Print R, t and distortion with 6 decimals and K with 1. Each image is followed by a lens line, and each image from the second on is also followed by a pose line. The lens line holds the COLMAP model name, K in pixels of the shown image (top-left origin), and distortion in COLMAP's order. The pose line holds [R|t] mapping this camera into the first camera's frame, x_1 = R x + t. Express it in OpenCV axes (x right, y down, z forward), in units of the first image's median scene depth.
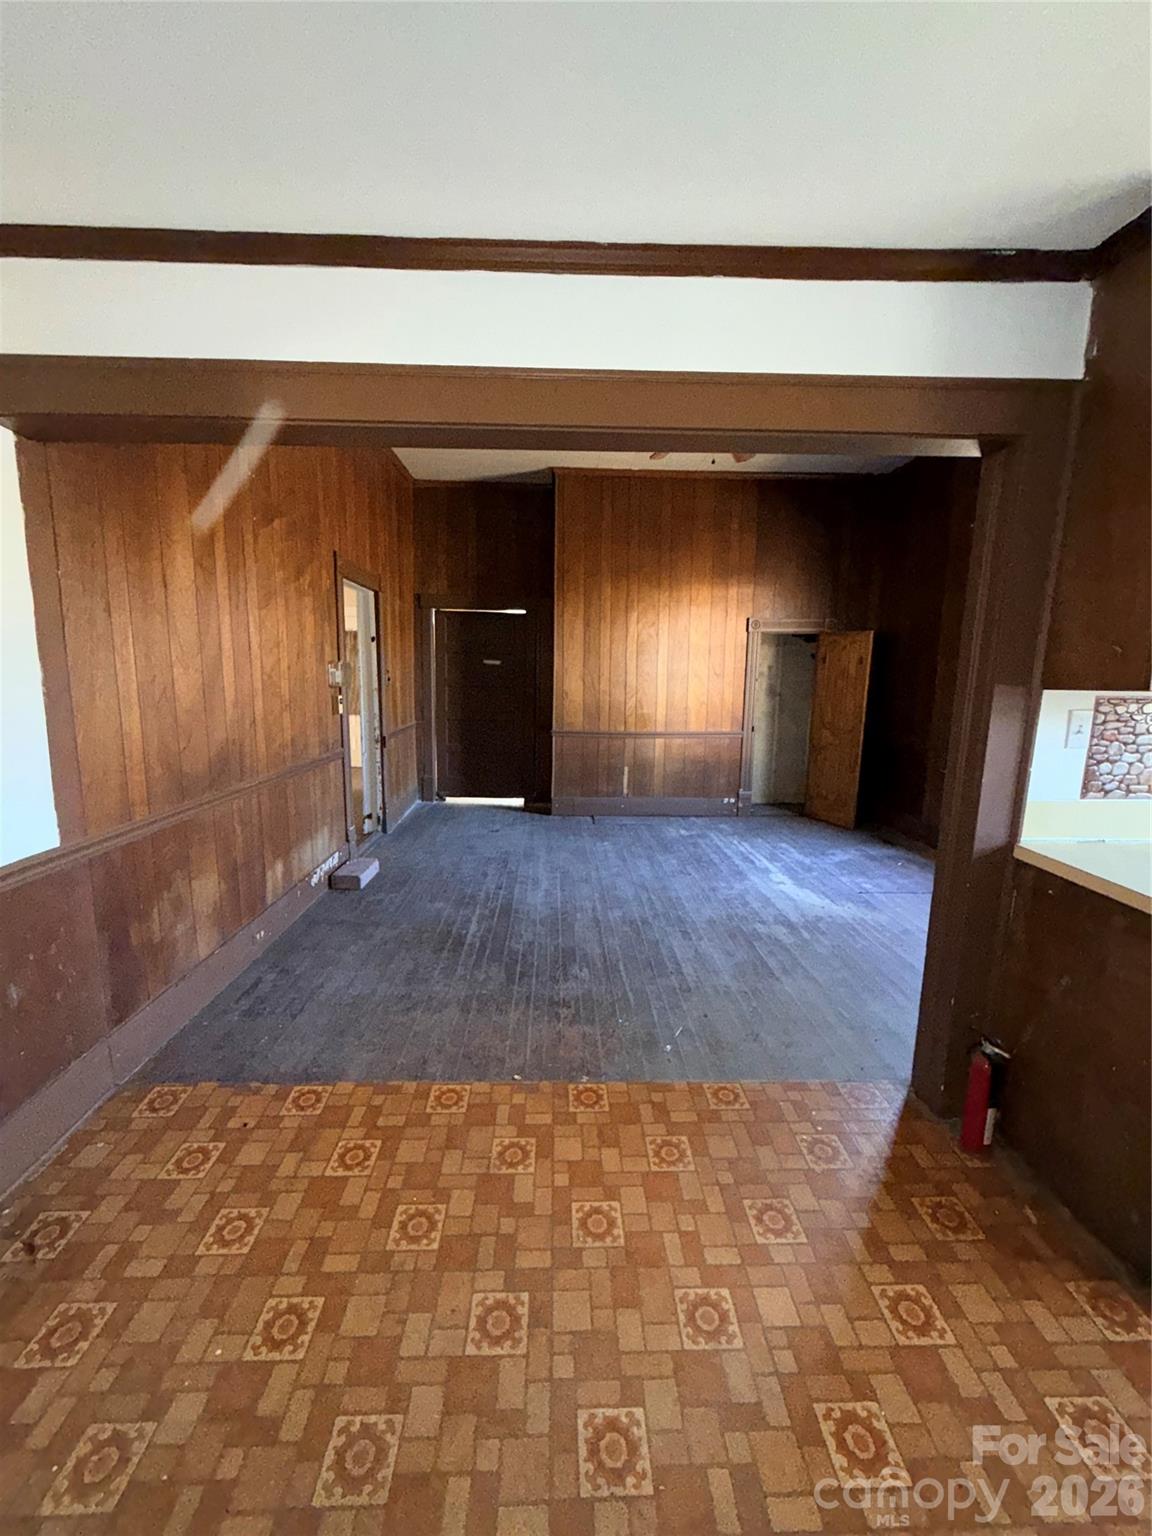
lens RADIAL K [[614.2, 0, 579.4], [0, 614.2, 764.3], [0, 0, 1]] dist [0.001122, 0.000169]
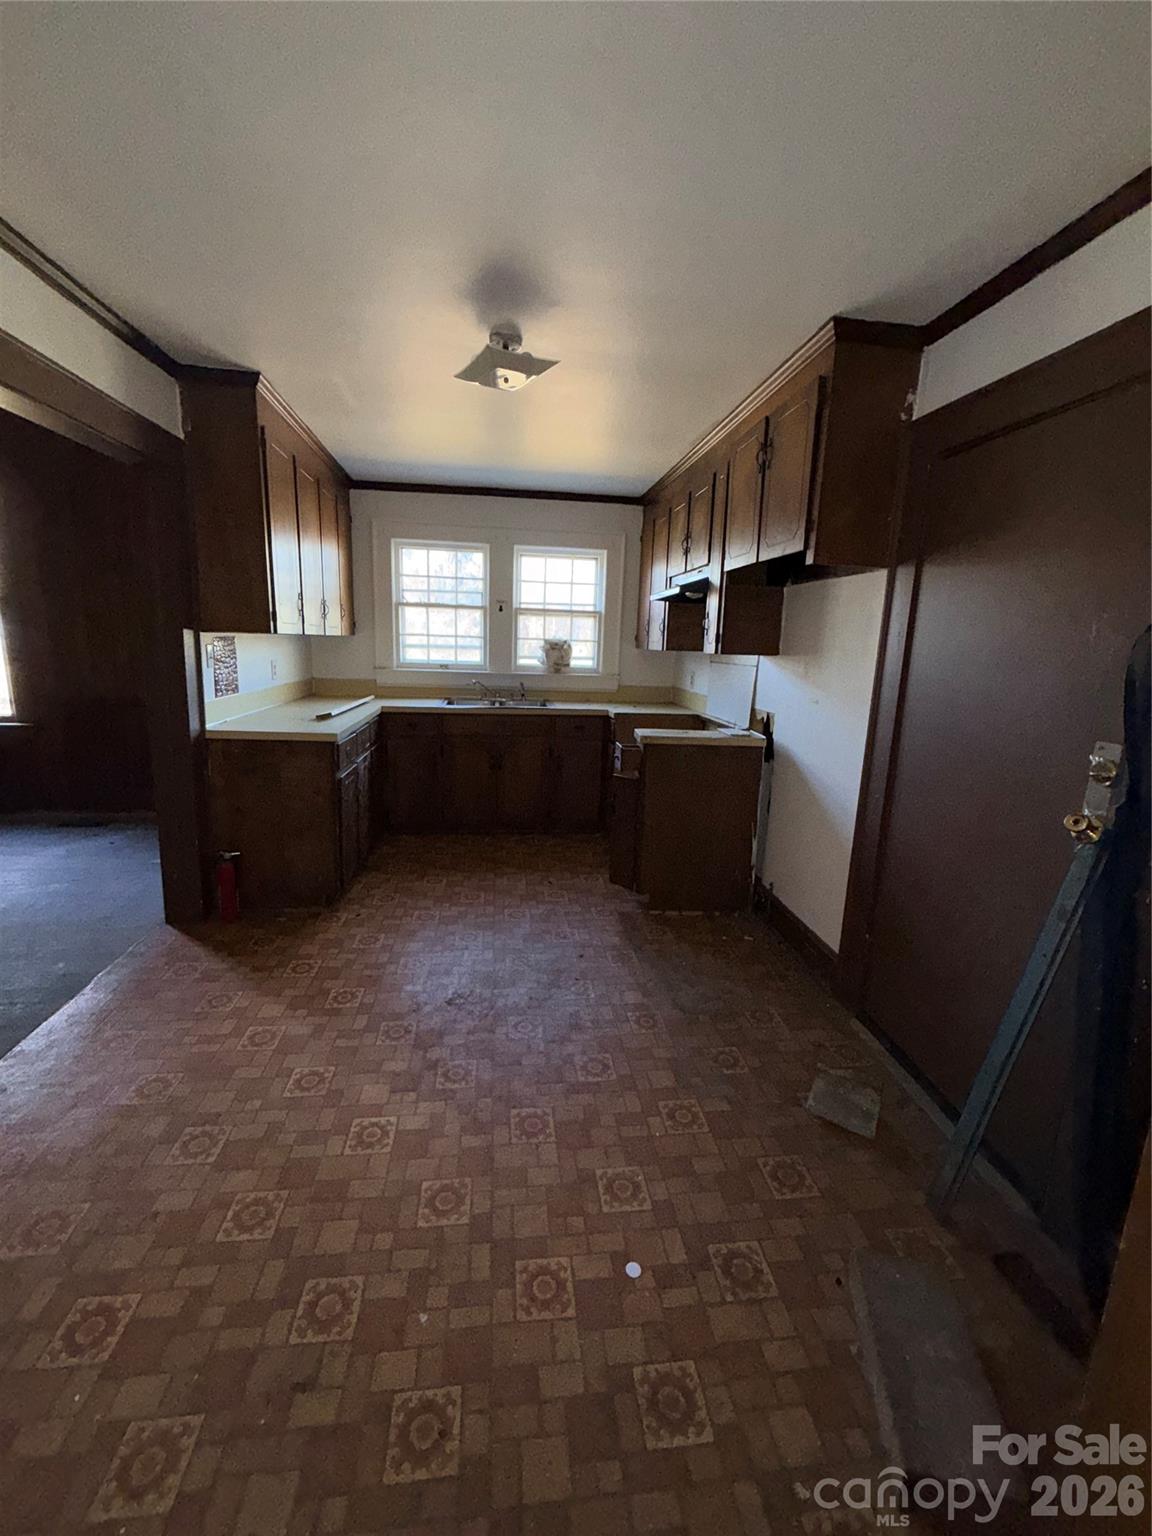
lens RADIAL K [[614.2, 0, 579.4], [0, 614.2, 764.3], [0, 0, 1]] dist [0.001122, 0.000169]
pose [[-0.095208, -0.222917, 0.970177, -0.544159], [0.118660, 0.965114, 0.233398, -0.022515], [-0.988360, 0.137342, -0.065435, 0.087043]]
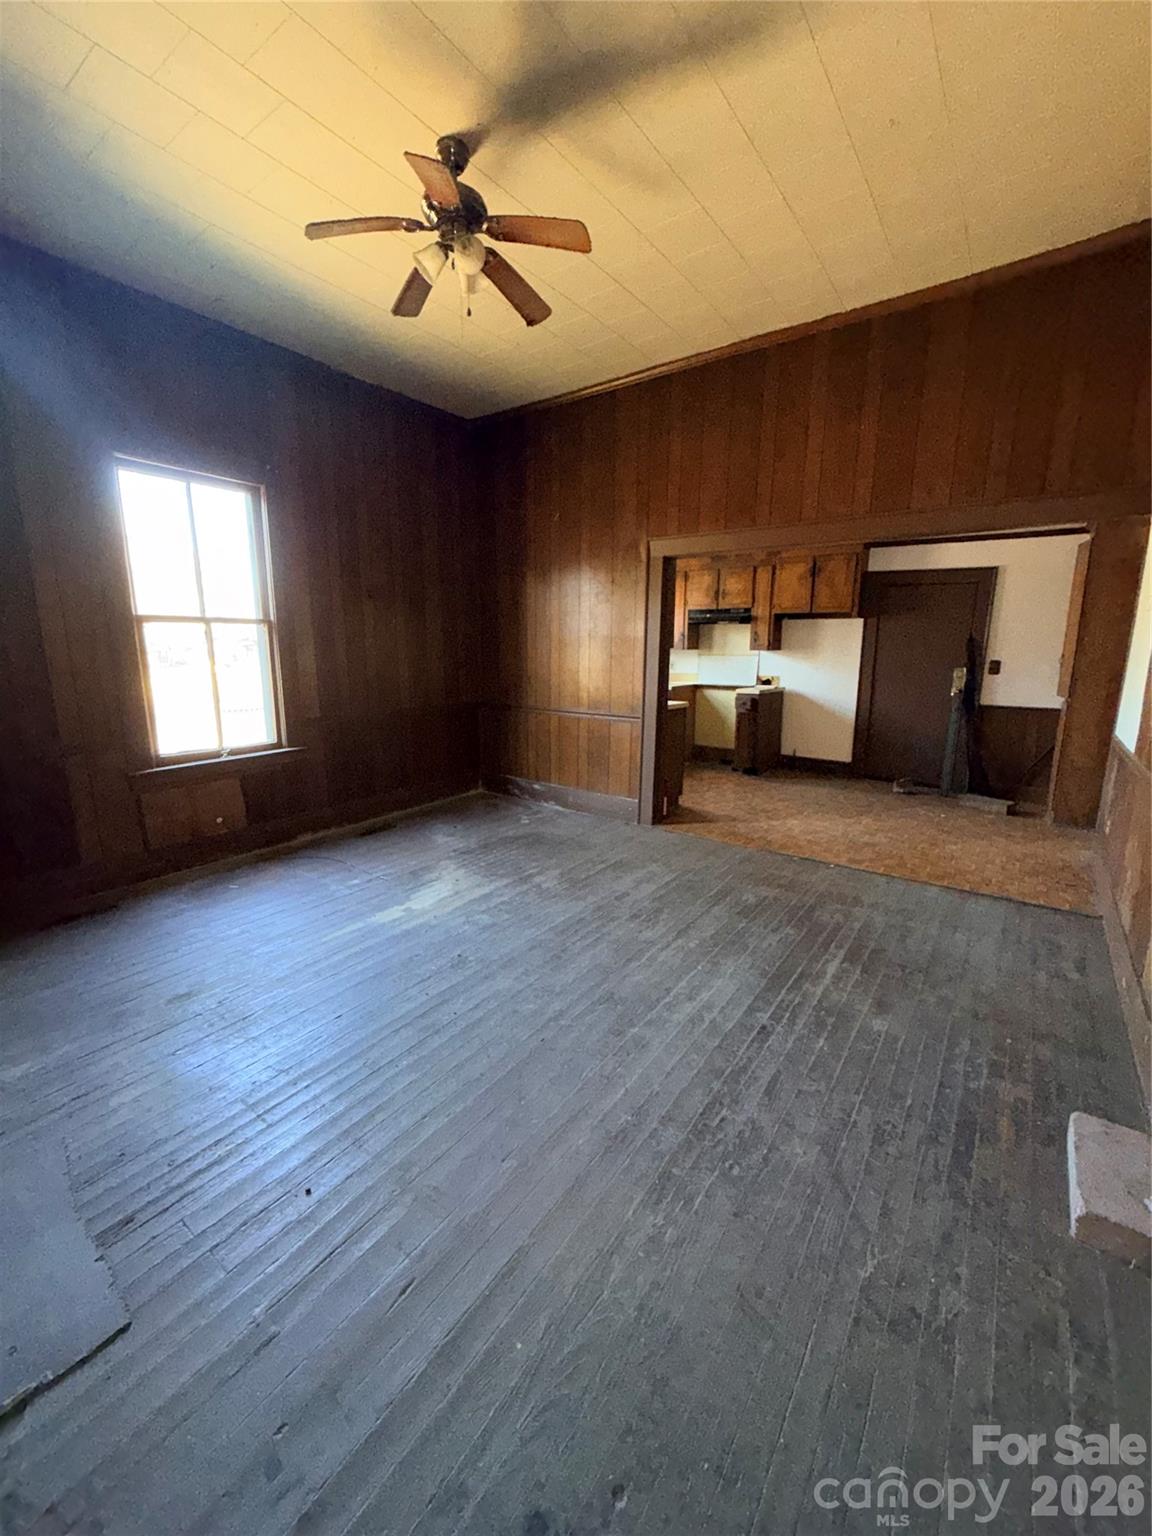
lens RADIAL K [[614.2, 0, 579.4], [0, 614.2, 764.3], [0, 0, 1]] dist [0.001122, 0.000169]
pose [[-0.787725, -0.132694, 0.601566, -0.394087], [0.077604, 0.947370, 0.310592, -0.282832], [-0.611119, 0.291345, -0.735970, 1.877720]]
